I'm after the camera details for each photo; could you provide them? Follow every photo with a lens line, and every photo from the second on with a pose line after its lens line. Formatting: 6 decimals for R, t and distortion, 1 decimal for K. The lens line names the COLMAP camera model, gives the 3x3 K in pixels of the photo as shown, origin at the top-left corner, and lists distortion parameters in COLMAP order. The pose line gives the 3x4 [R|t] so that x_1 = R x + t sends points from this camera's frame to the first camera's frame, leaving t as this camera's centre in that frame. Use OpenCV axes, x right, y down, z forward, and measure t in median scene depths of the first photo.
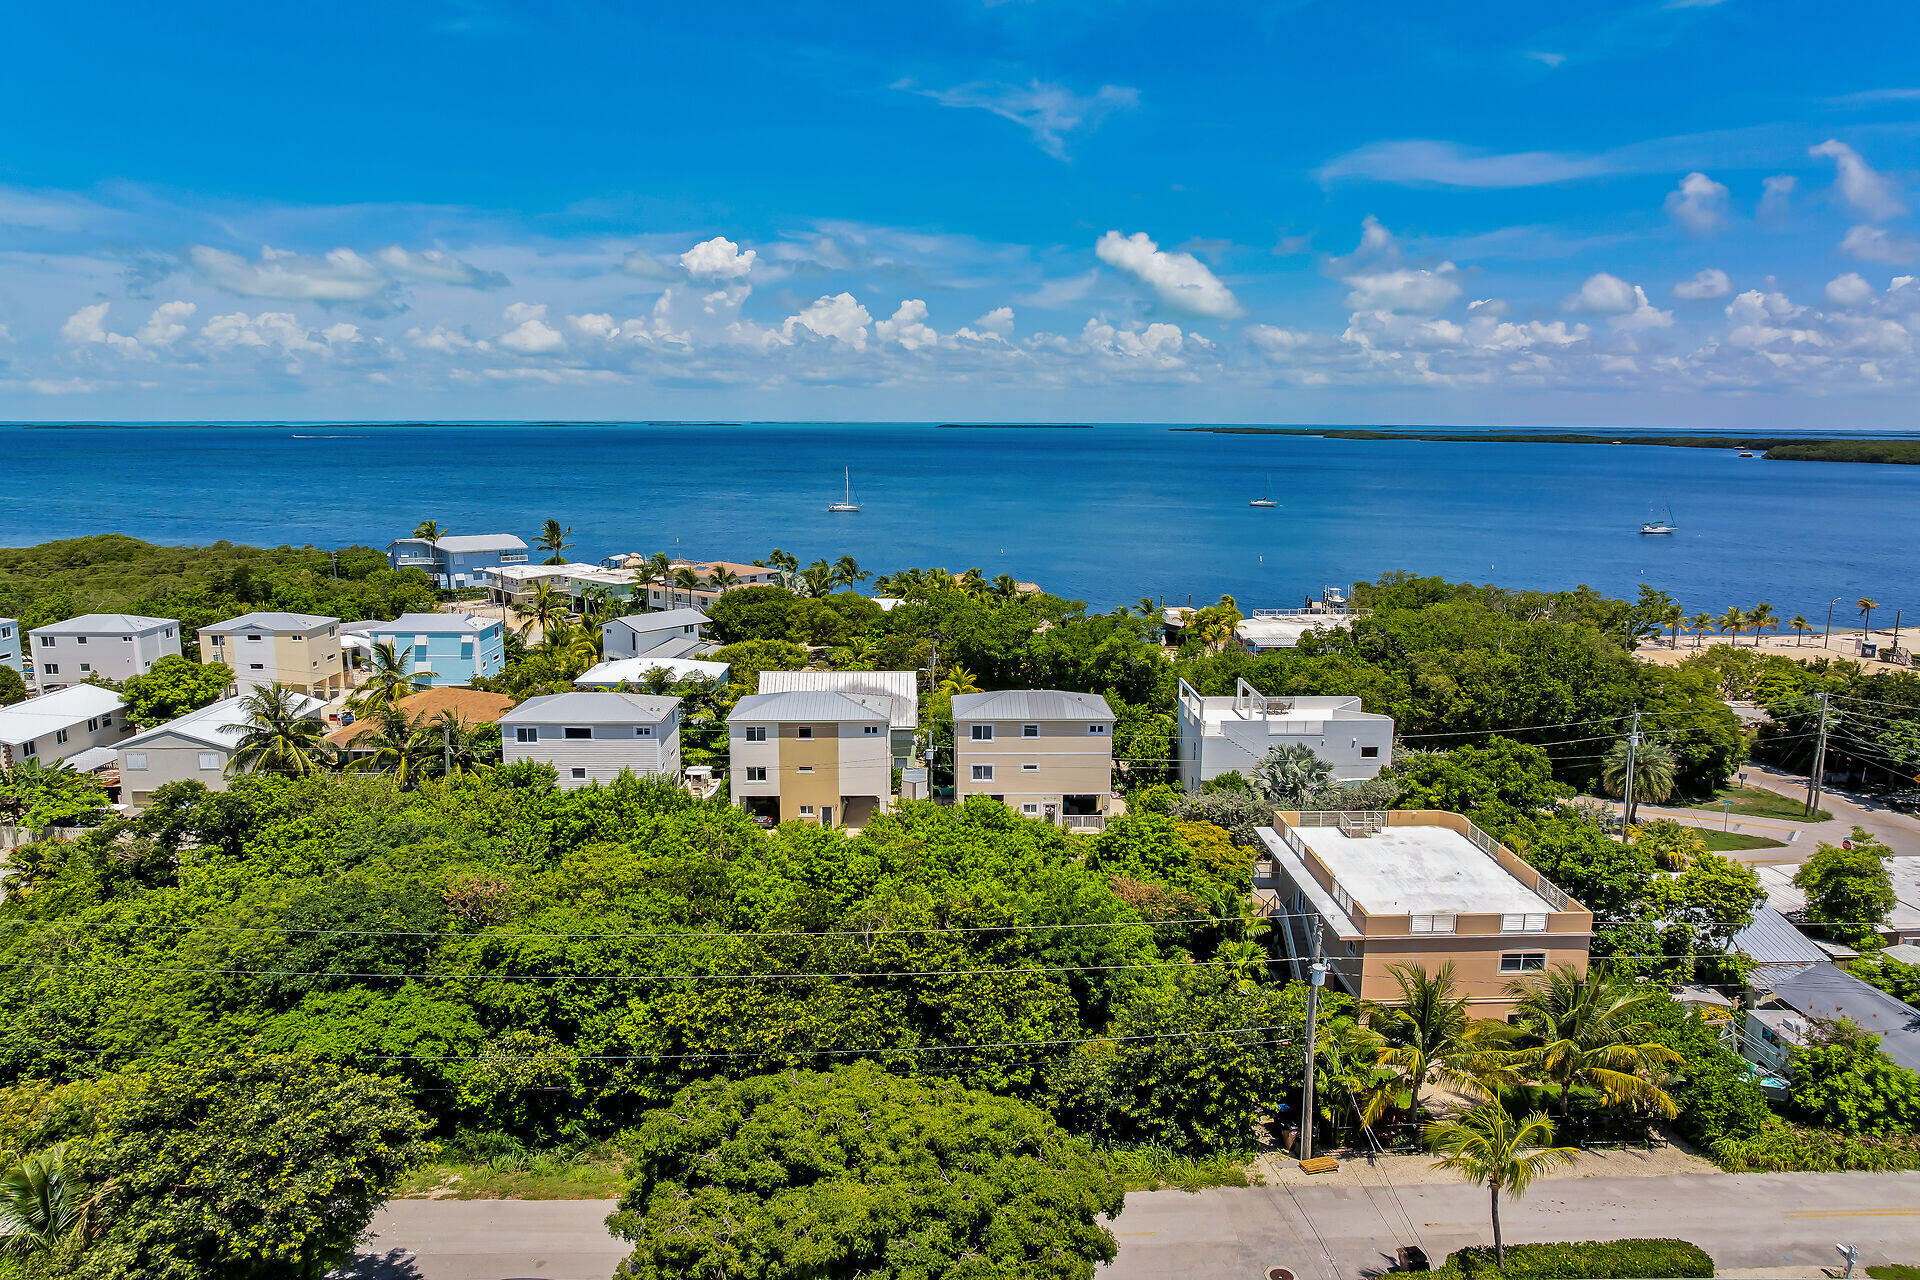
lens RADIAL K [[1367.7, 0, 973.1], [0, 1367.7, 634.4], [0, 0, 1]] dist [-0.046643, 0.027206]
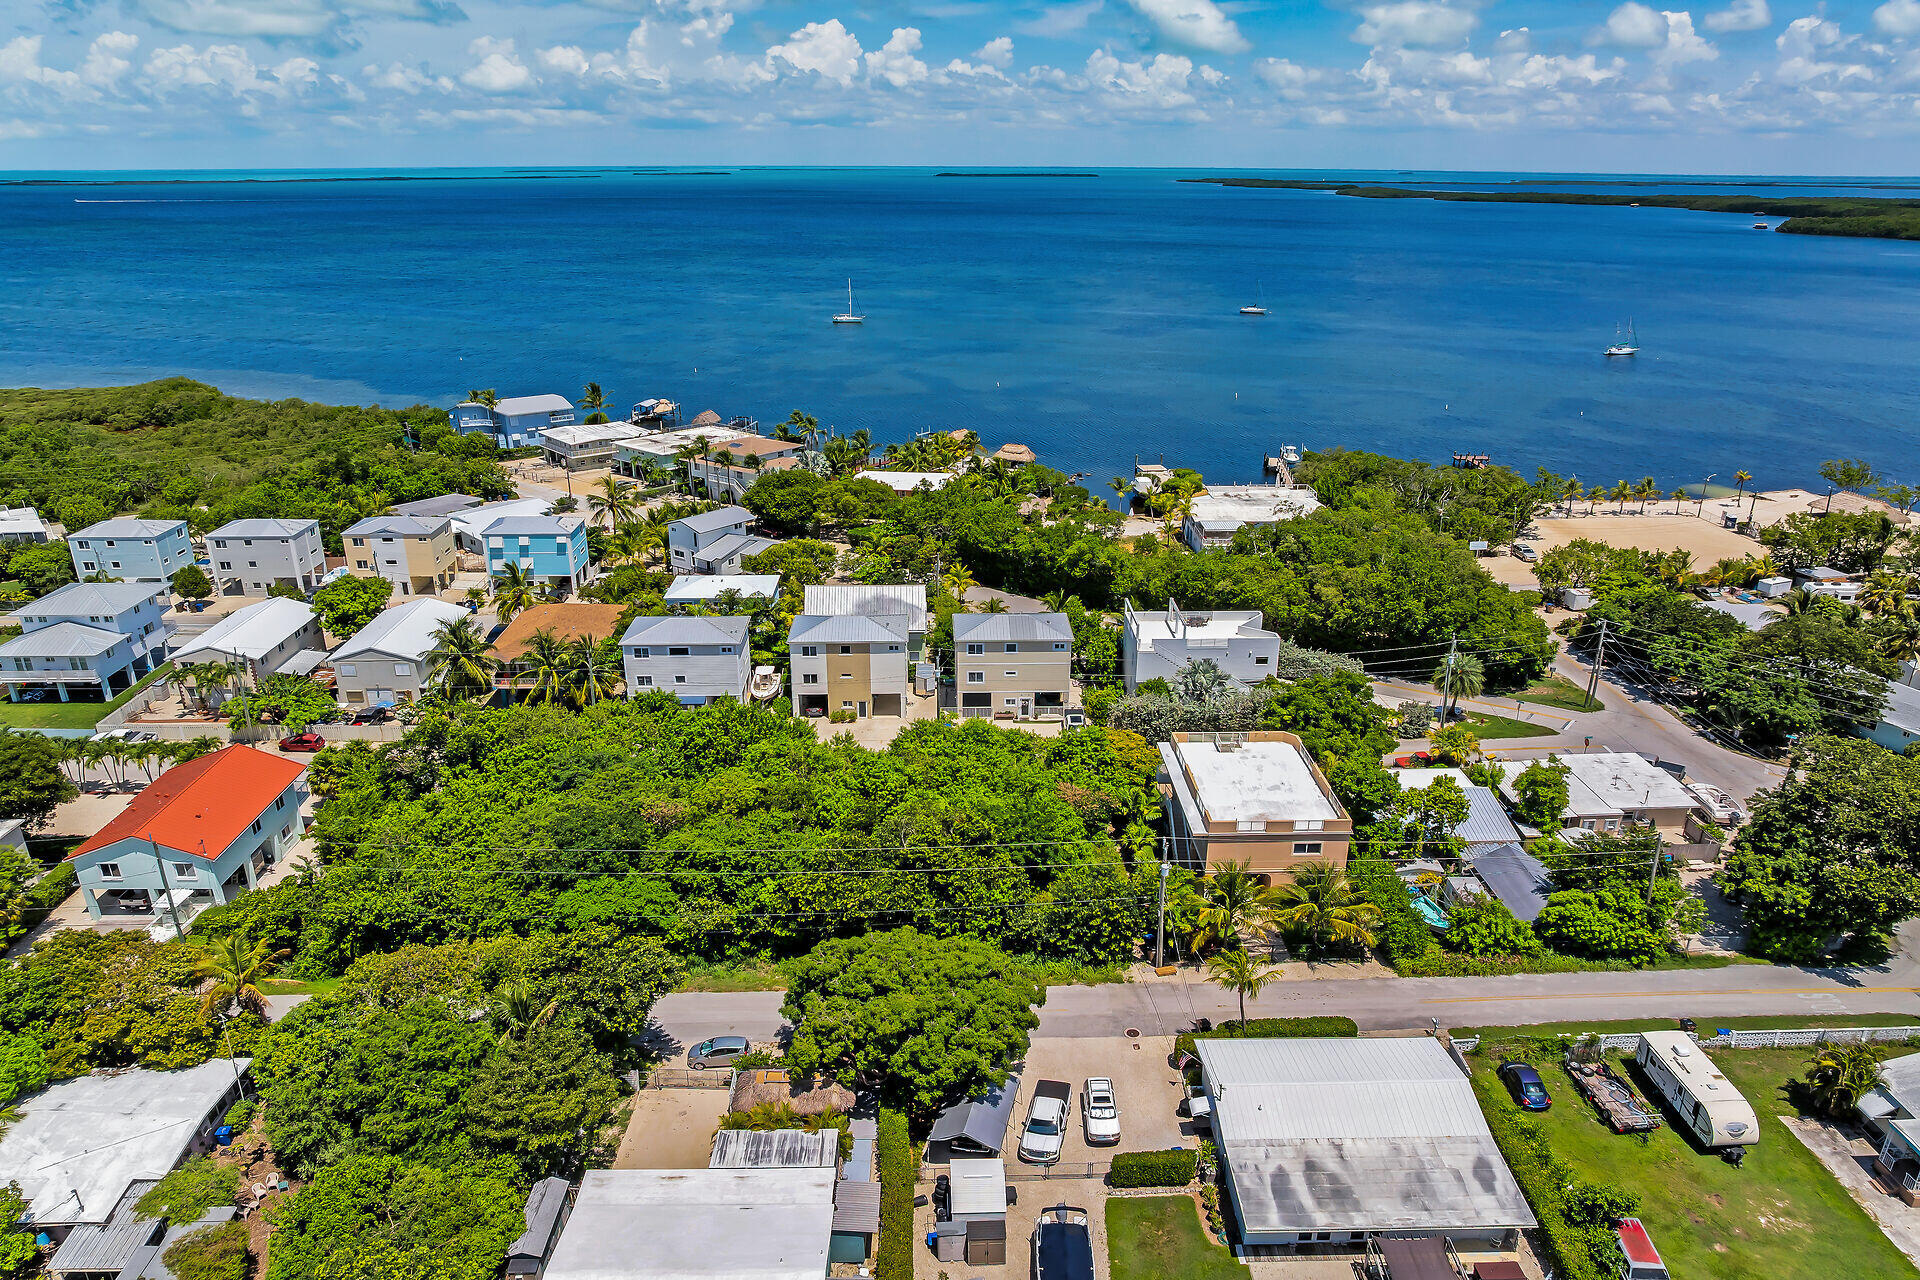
lens RADIAL K [[1356.0, 0, 971.8], [0, 1356.0, 684.9], [0, 0, 1]] dist [-0.023443, -0.003479]
pose [[0.999996, -0.002353, -0.001739, 0.007718], [0.002664, 0.977991, 0.208629, -0.255491], [0.001210, -0.208632, 0.977993, -0.480585]]
